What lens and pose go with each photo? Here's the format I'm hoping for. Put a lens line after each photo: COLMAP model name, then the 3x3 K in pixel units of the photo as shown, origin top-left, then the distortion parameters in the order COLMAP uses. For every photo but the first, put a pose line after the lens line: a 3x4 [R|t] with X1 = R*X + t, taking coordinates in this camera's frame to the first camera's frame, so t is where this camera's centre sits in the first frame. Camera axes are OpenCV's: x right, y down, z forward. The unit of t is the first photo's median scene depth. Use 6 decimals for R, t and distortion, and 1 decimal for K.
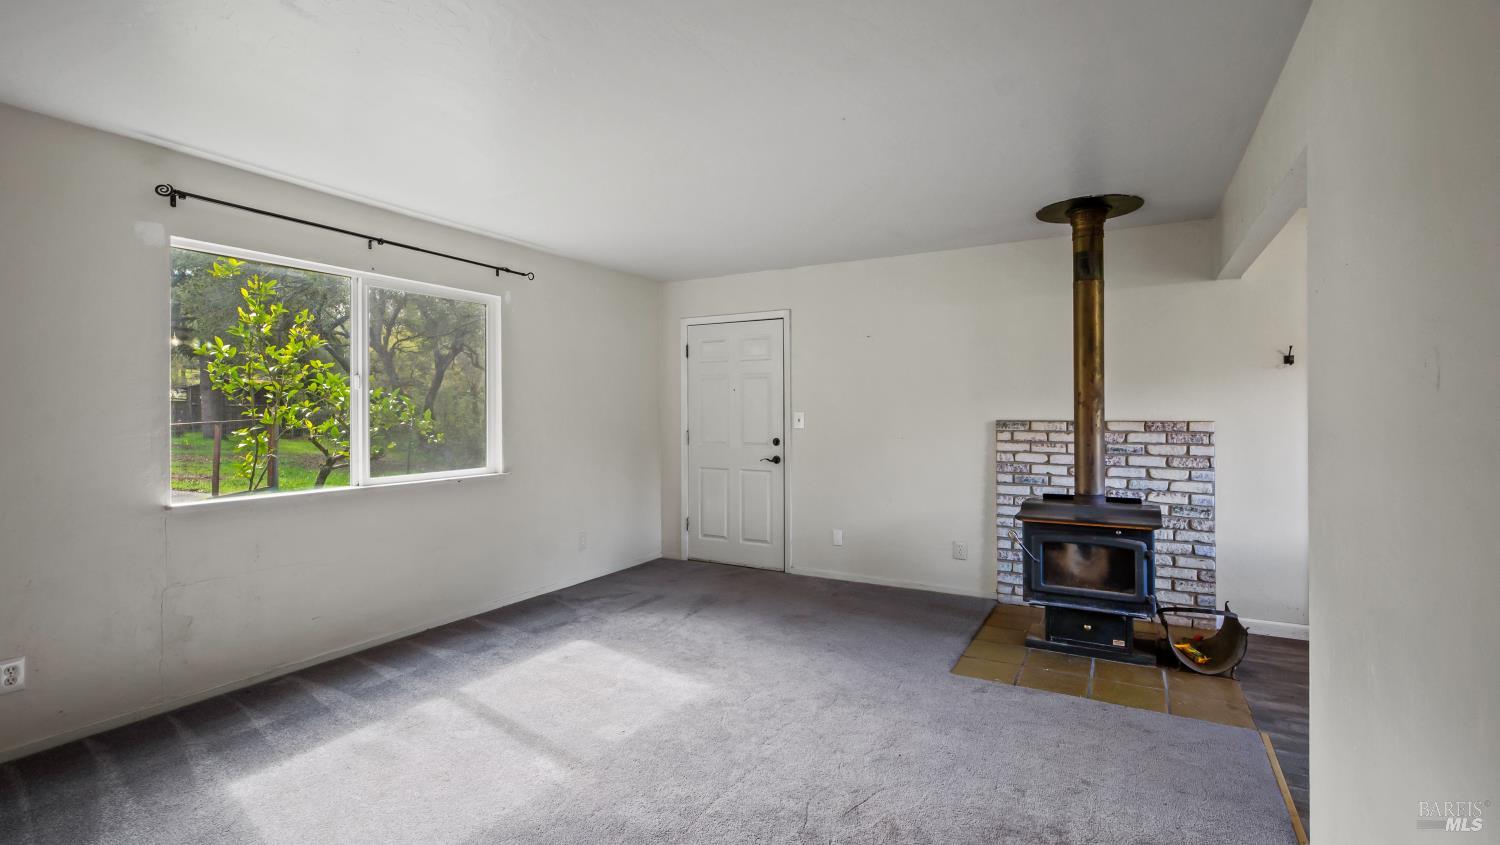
lens RADIAL K [[701.9, 0, 743.7], [0, 701.9, 410.9], [0, 0, 1]] dist [0.000498, -0.000656]
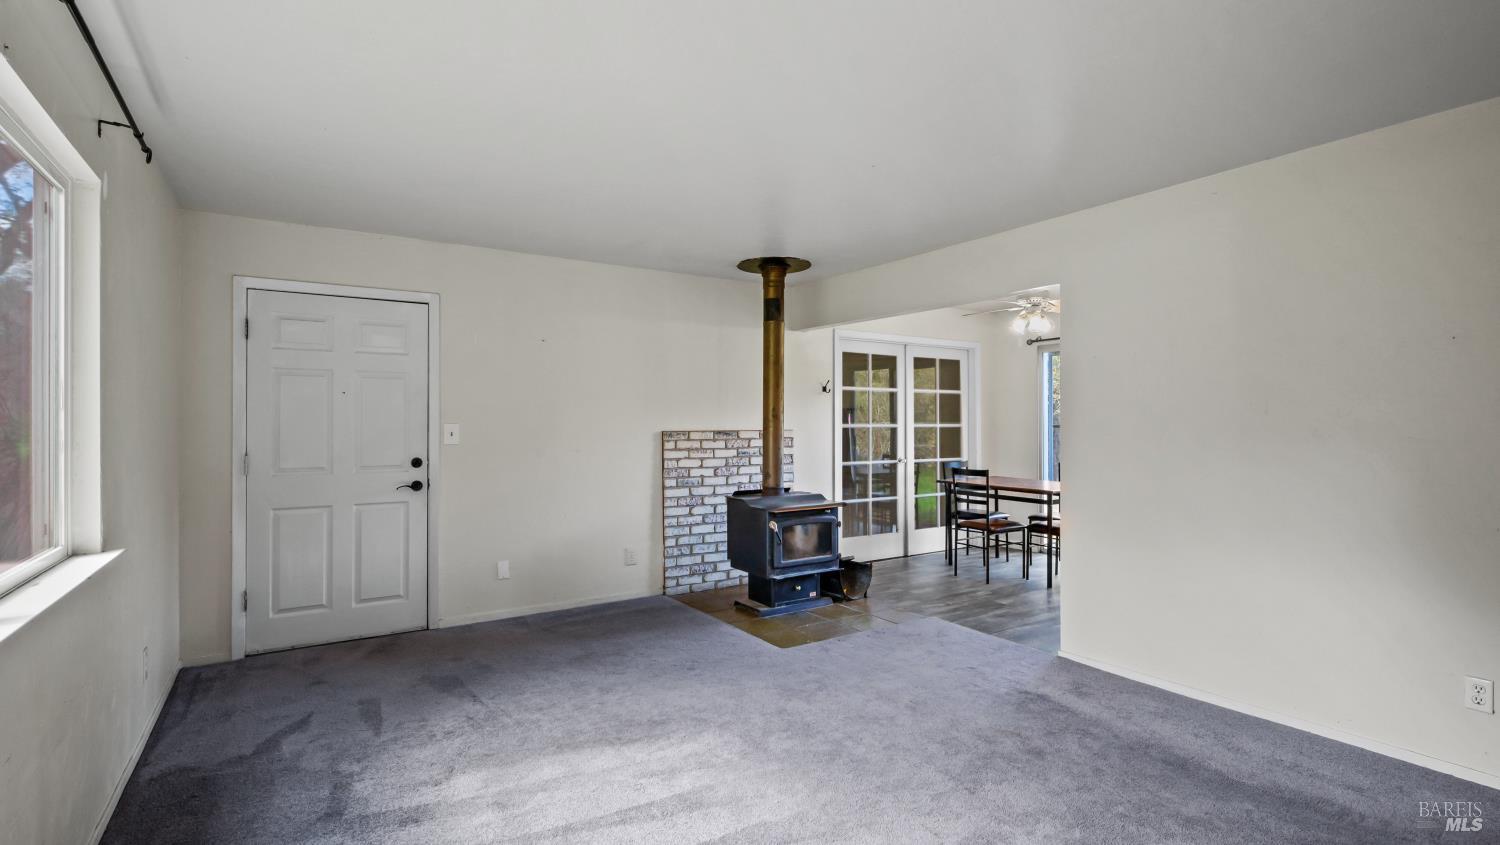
lens RADIAL K [[701.9, 0, 743.7], [0, 701.9, 410.9], [0, 0, 1]] dist [0.000498, -0.000656]
pose [[0.454583, 0.015943, 0.890562, -0.579754], [0.001681, 0.999823, -0.018757, 0.002805], [-0.890703, 0.010024, 0.454476, 0.398995]]
